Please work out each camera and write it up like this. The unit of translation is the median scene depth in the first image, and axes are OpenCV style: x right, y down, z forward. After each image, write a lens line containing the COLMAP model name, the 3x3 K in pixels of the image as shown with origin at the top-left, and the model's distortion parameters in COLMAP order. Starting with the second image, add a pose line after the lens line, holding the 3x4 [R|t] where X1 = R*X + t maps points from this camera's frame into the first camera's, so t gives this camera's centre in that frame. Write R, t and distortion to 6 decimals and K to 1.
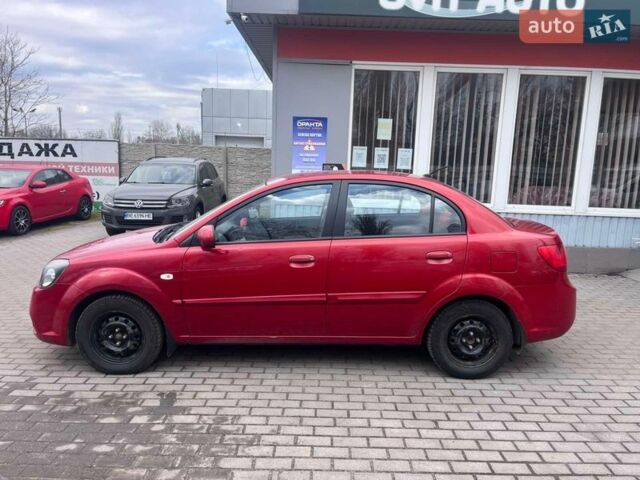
lens RADIAL K [[481.4, 0, 320.0], [0, 481.4, 243.0], [0, 0, 1]] dist [0.076513, -0.095879]
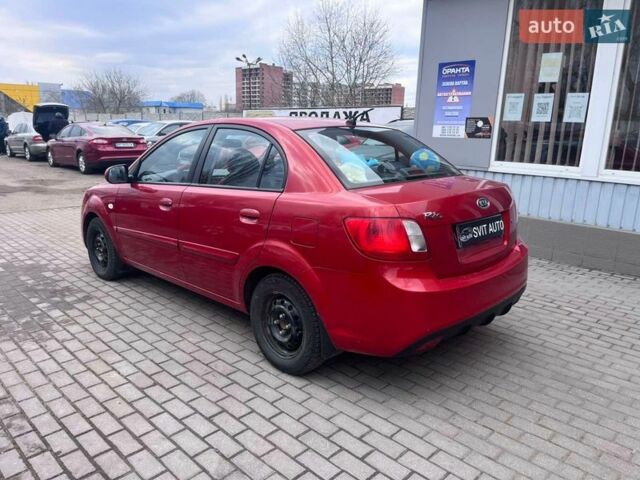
lens RADIAL K [[481.4, 0, 321.3], [0, 481.4, 242.1], [0, 0, 1]] dist [0.076513, -0.095879]
pose [[0.717909, 0.149779, -0.679833, 0.903310], [-0.109219, 0.988719, 0.102496, -0.024596], [0.687516, 0.000667, 0.726169, 0.470854]]
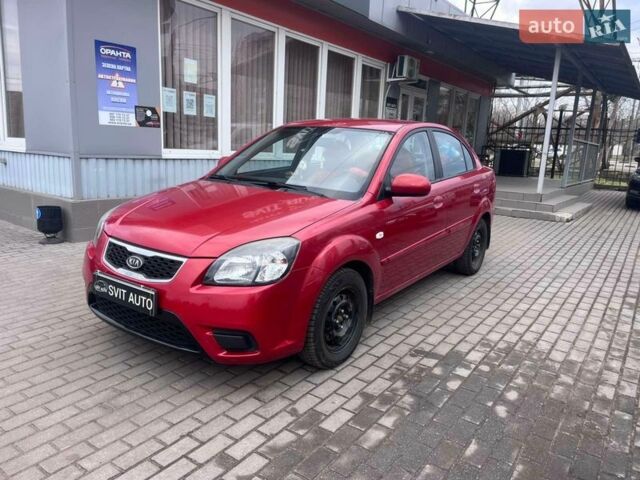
lens RADIAL K [[481.4, 0, 326.3], [0, 481.4, 241.3], [0, 0, 1]] dist [0.076513, -0.095879]
pose [[0.564966, -0.172037, 0.806980, -1.083959], [0.095713, 0.985084, 0.142998, -0.056242], [-0.819544, -0.003551, 0.573005, 0.564904]]
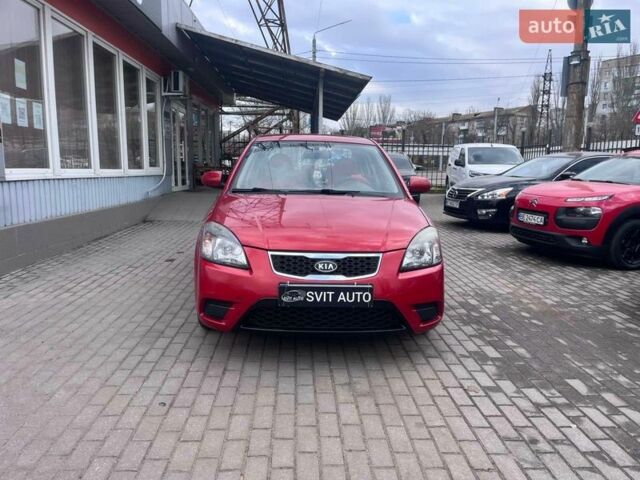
lens RADIAL K [[481.4, 0, 323.4], [0, 481.4, 239.8], [0, 0, 1]] dist [0.076513, -0.095879]
pose [[-0.060303, -0.182788, 0.981301, -1.434812], [0.131310, 0.973094, 0.189329, -0.142420], [-0.989506, 0.140271, -0.034678, 1.264819]]
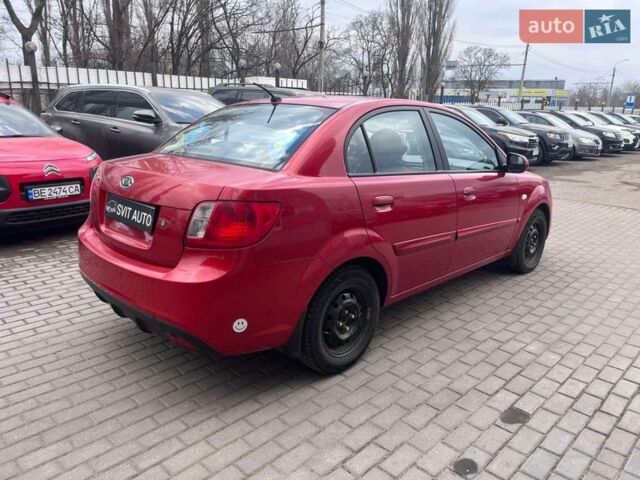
lens RADIAL K [[481.4, 0, 326.1], [0, 481.4, 237.2], [0, 0, 1]] dist [0.076513, -0.095879]
pose [[-0.686155, 0.147066, -0.712434, 0.864420], [-0.150700, 0.929369, 0.336990, -0.242108], [0.711674, 0.338591, -0.615529, 1.888749]]
